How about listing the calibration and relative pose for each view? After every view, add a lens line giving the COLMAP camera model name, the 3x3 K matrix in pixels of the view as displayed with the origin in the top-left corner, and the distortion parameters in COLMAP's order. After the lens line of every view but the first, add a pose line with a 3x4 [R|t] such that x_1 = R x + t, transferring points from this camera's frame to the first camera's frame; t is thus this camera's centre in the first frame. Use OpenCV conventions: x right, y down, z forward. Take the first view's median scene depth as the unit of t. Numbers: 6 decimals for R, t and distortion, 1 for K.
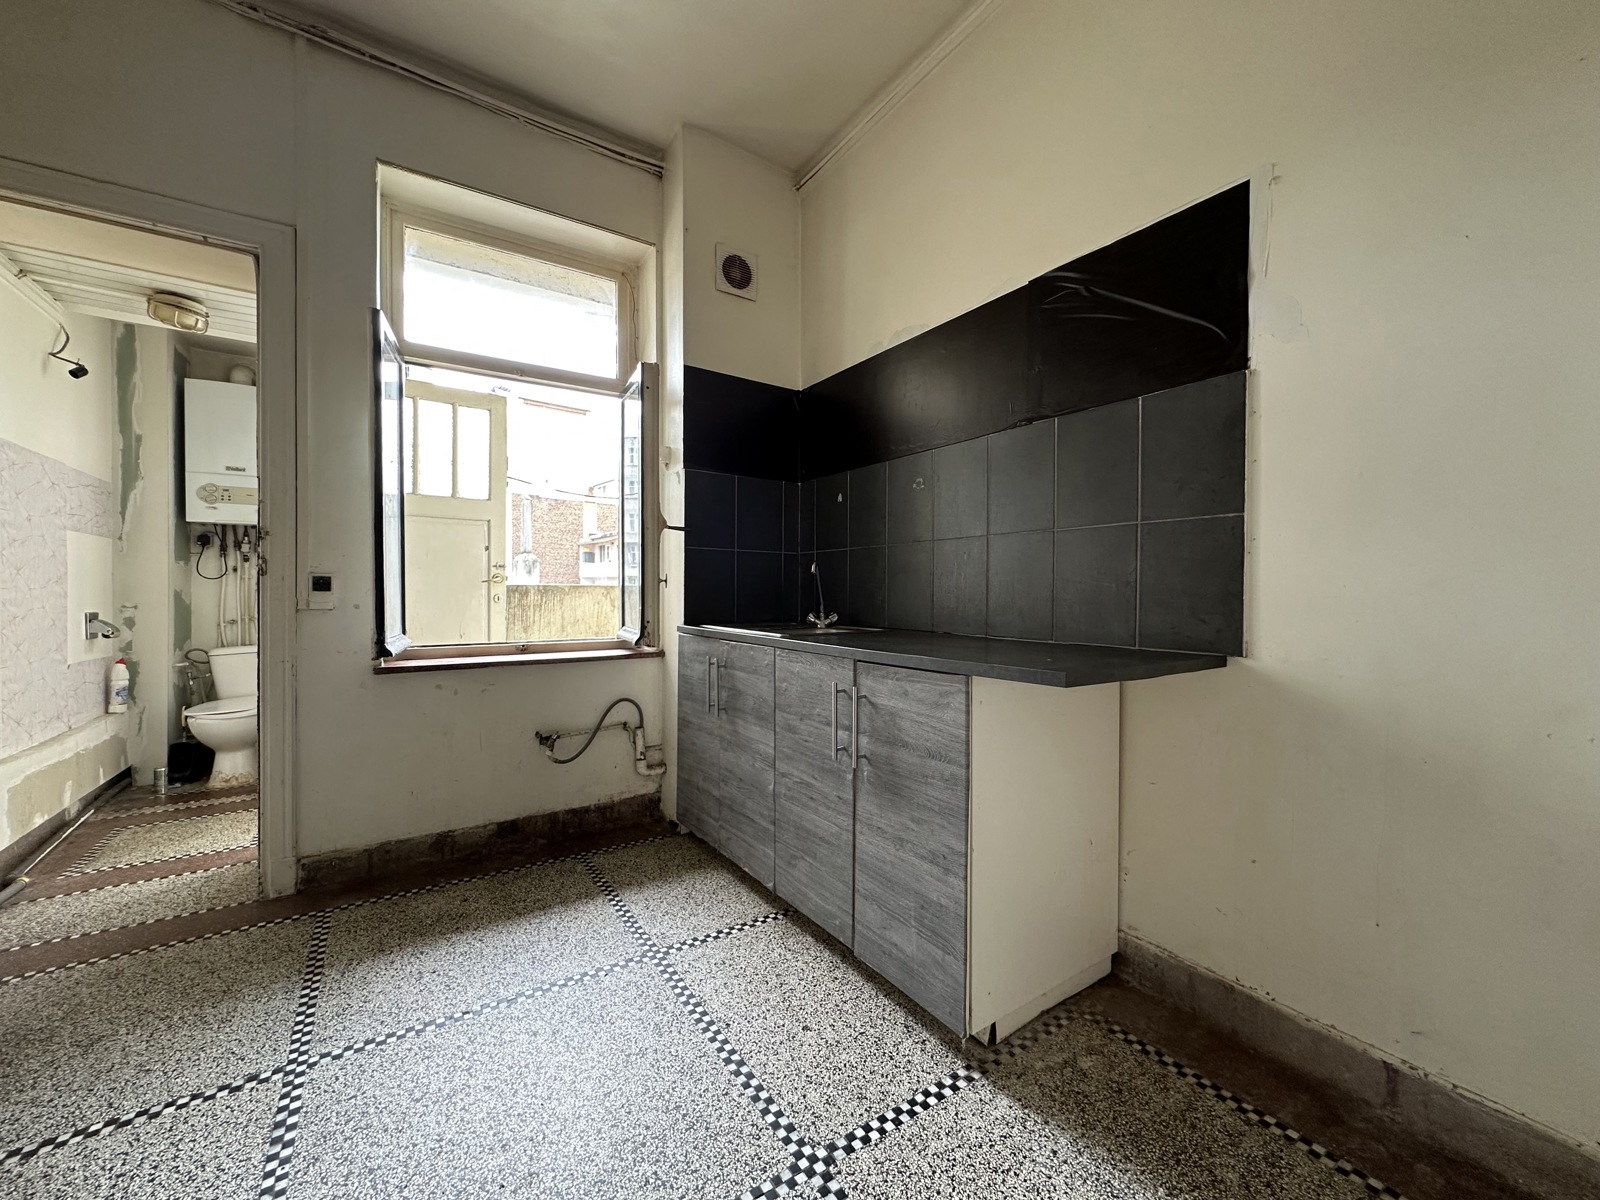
lens RADIAL K [[636.0, 0, 800.0], [0, 636.0, 600.0], [0, 0, 1]] dist [-0.002765, 0.000134]
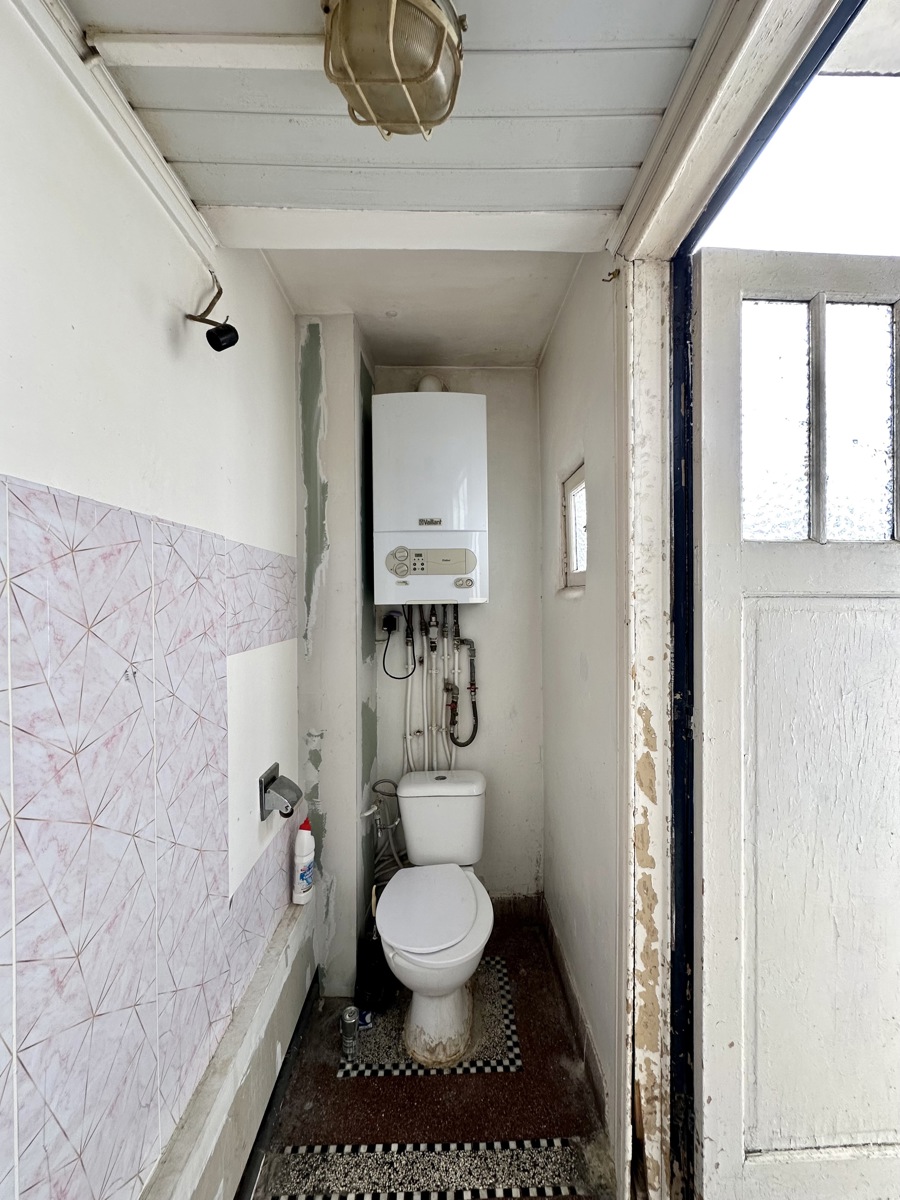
lens RADIAL K [[477.0, 0, 450.0], [0, 477.0, 600.0], [0, 0, 1]] dist [-0.002765, 0.000134]
pose [[0.844865, -0.004457, -0.534961, -0.648019], [0.003586, 0.999990, -0.002668, -0.132303], [0.534968, 0.000336, 0.844872, 0.632777]]
